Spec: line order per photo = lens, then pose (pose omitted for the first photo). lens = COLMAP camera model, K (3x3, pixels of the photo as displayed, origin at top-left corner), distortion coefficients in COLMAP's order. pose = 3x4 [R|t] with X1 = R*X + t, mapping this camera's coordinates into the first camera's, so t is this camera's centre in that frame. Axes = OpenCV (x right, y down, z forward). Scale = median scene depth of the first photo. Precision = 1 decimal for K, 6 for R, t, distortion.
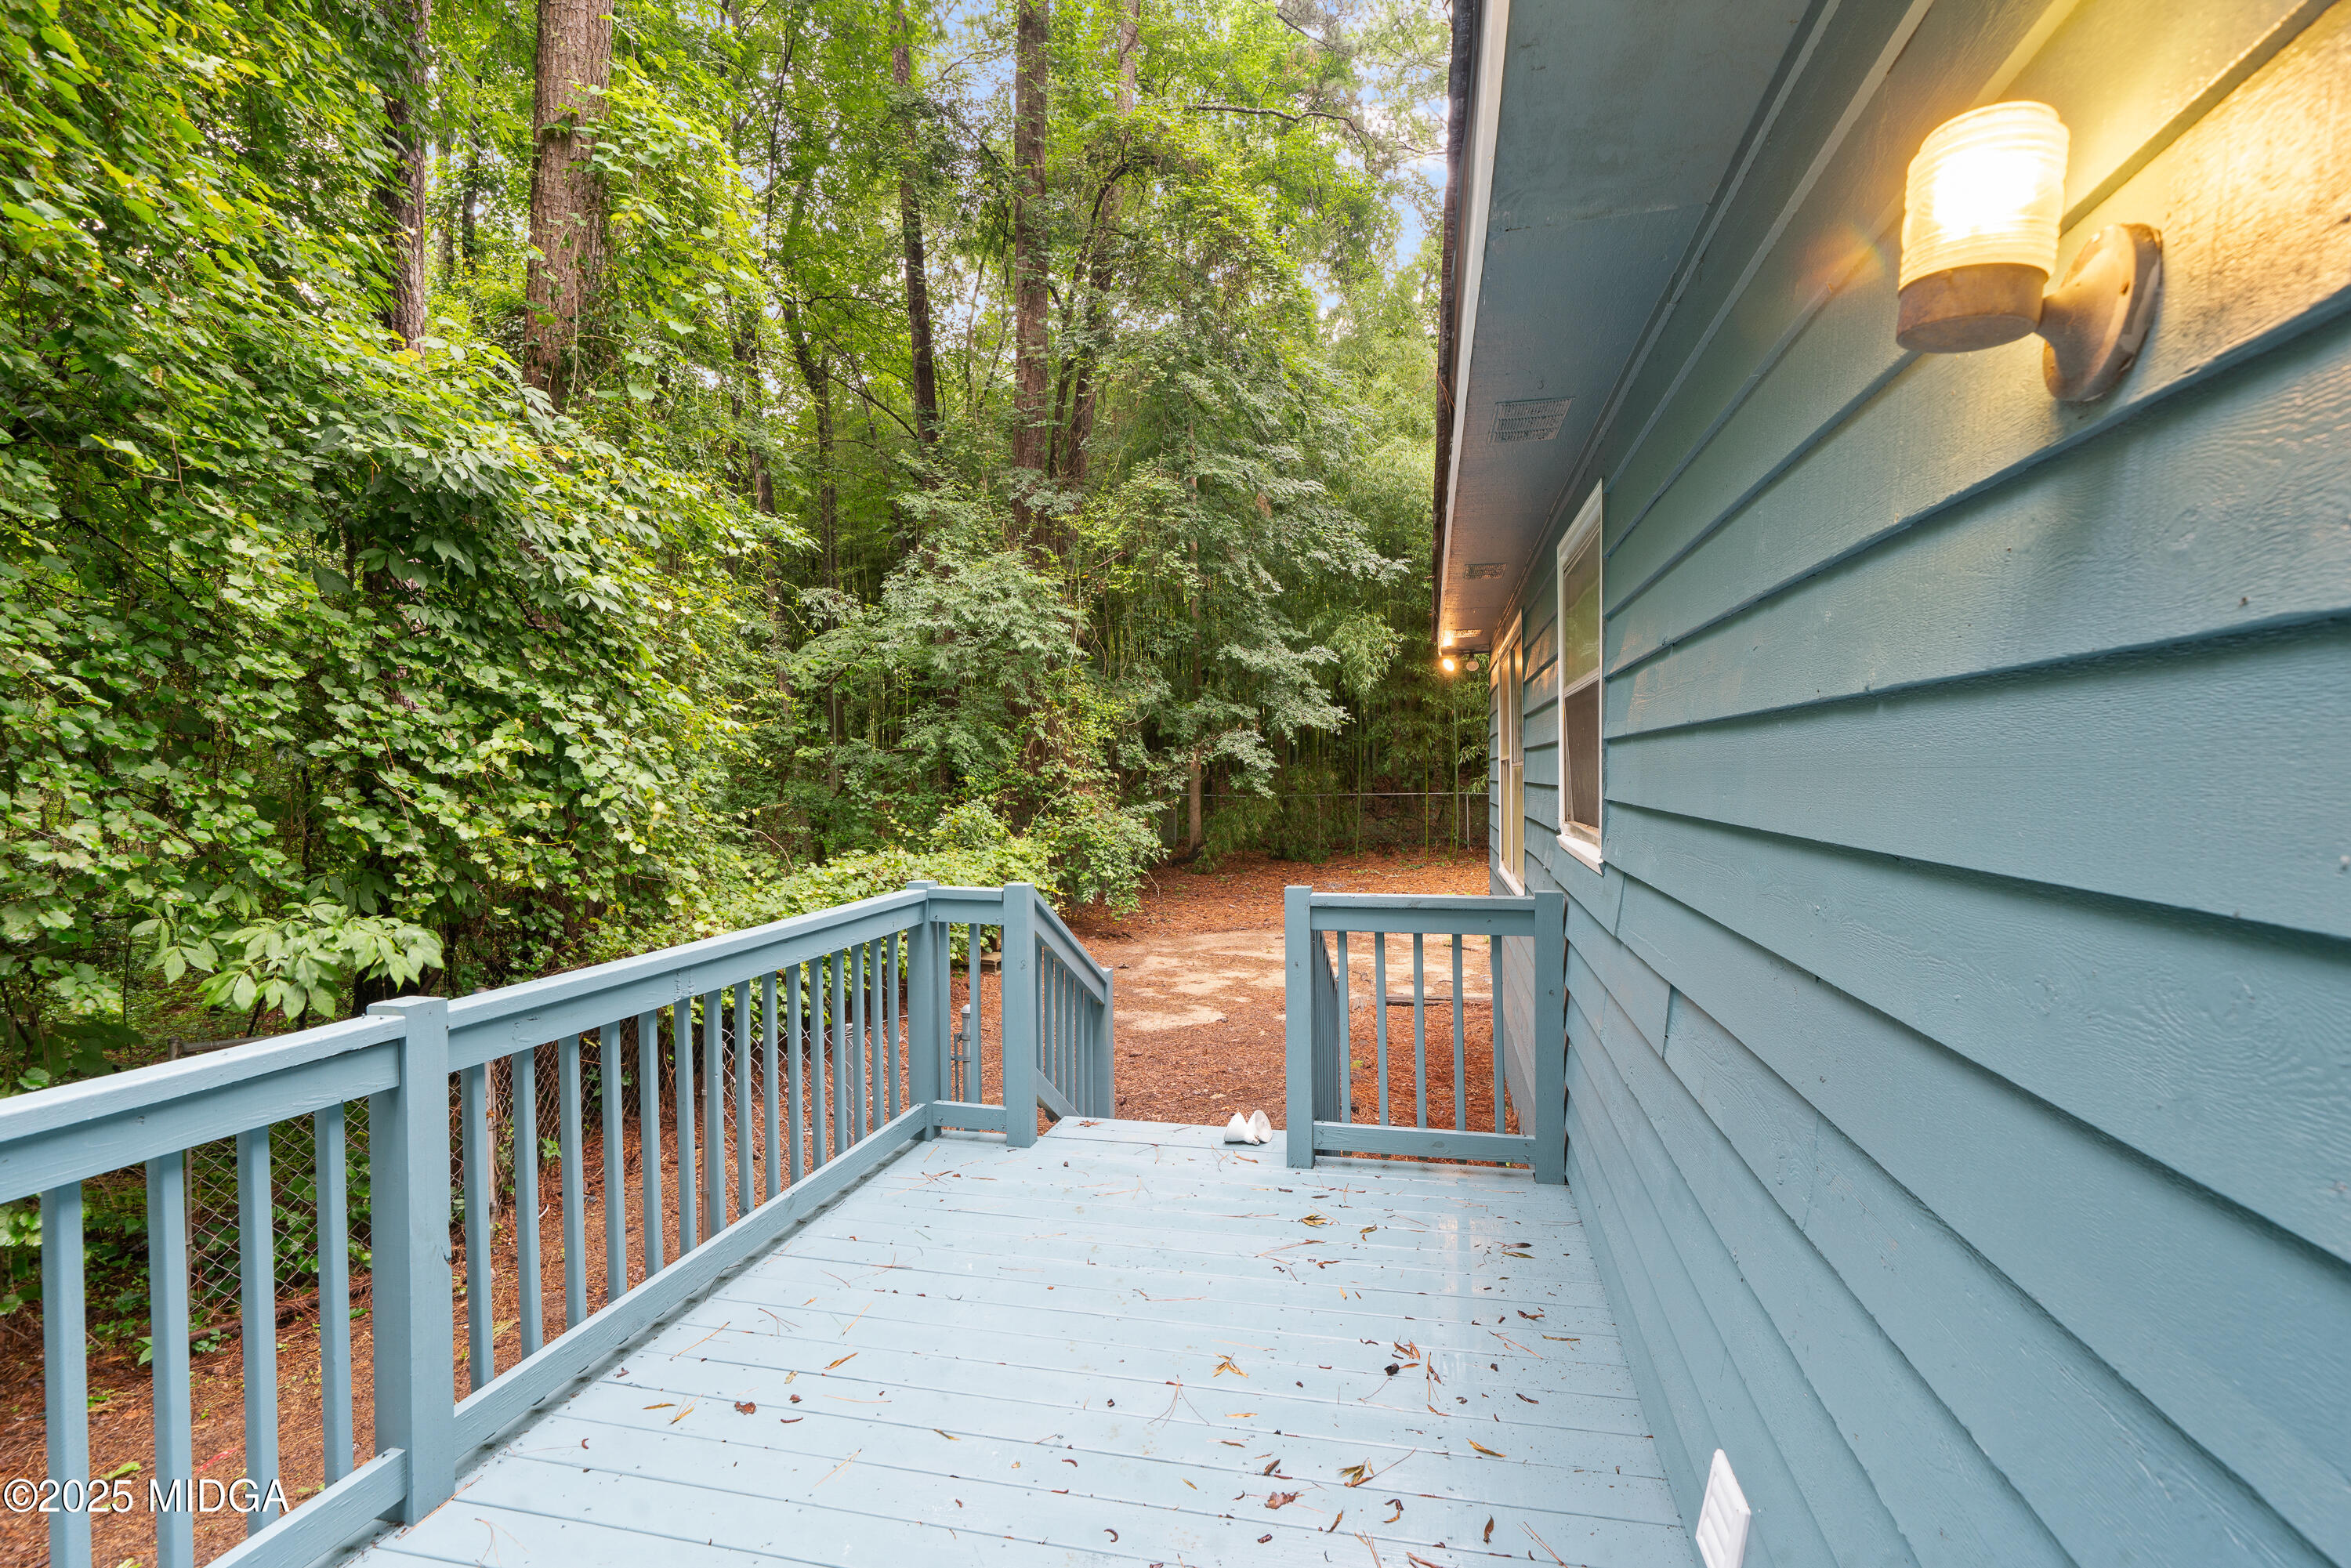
lens RADIAL K [[1090.3, 0, 1175.5], [0, 1090.3, 784.0], [0, 0, 1]] dist [-0.001567, 0.000273]
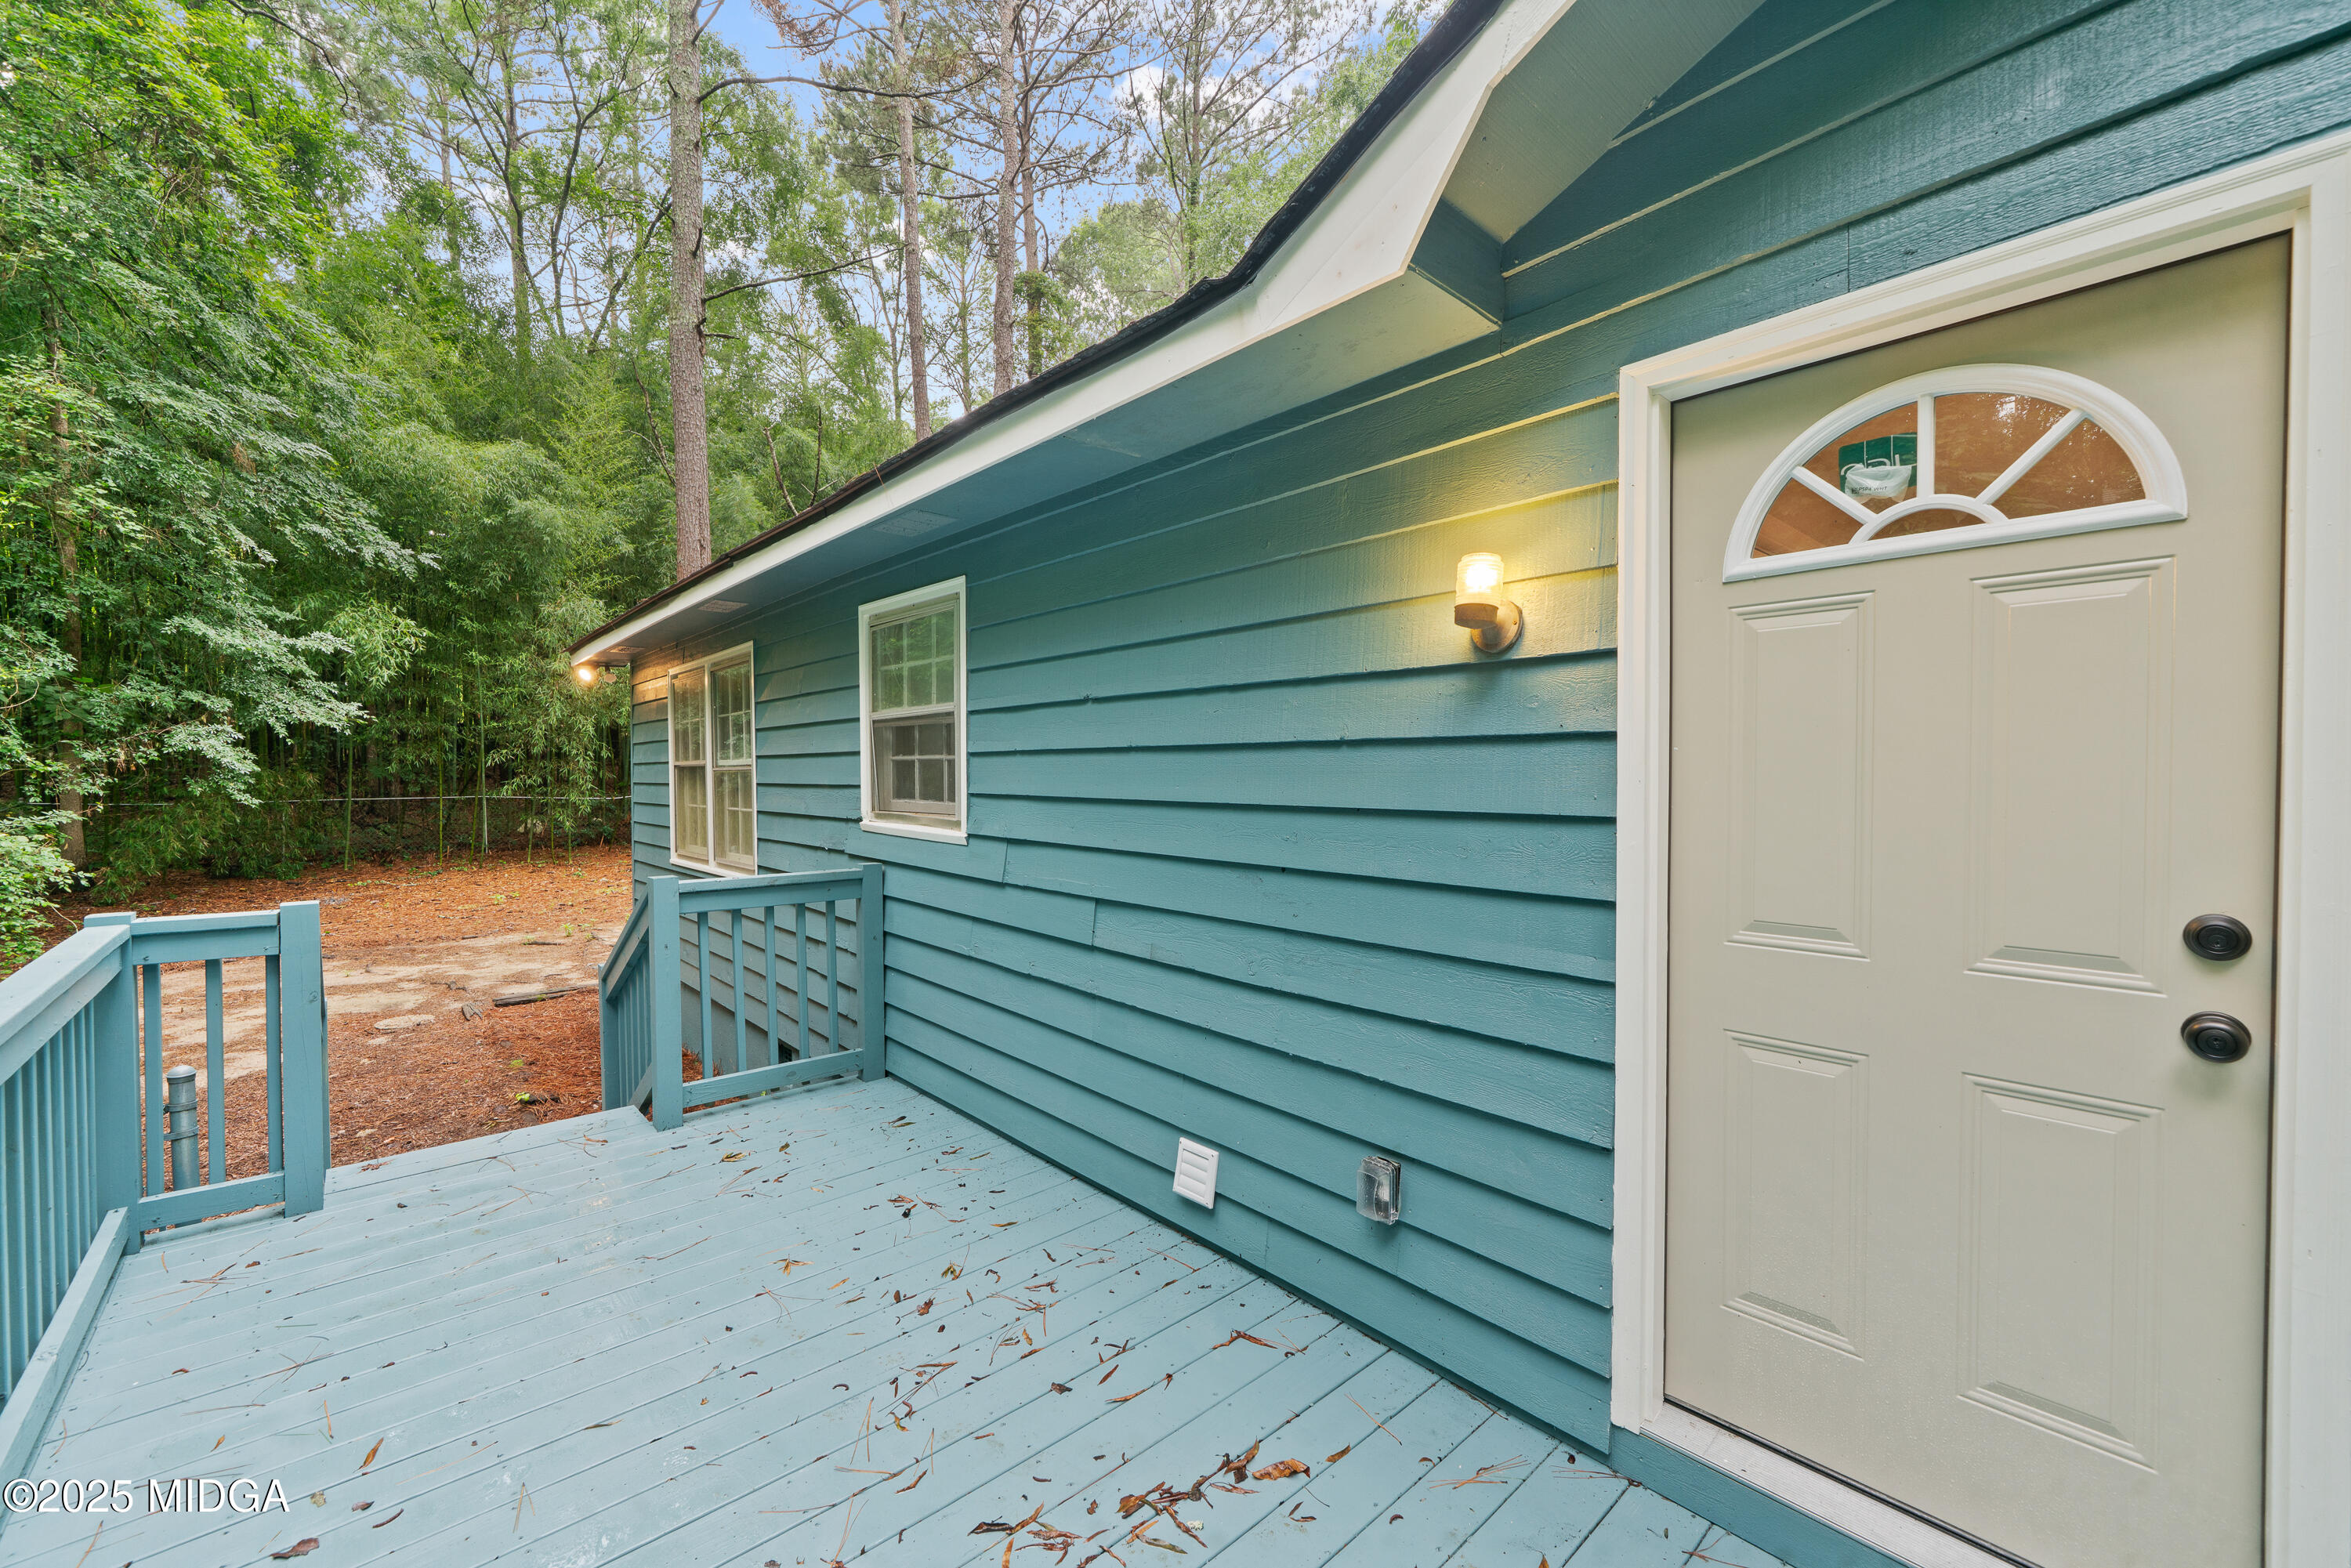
lens RADIAL K [[917.0, 0, 1155.1], [0, 917.0, 788.0], [0, 0, 1]] dist [-0.000717, -0.000049]
pose [[0.582046, -0.002767, 0.813151, -0.273621], [0.002672, 0.999995, 0.001490, 0.002918], [-0.813152, 0.001305, 0.582051, 0.040104]]
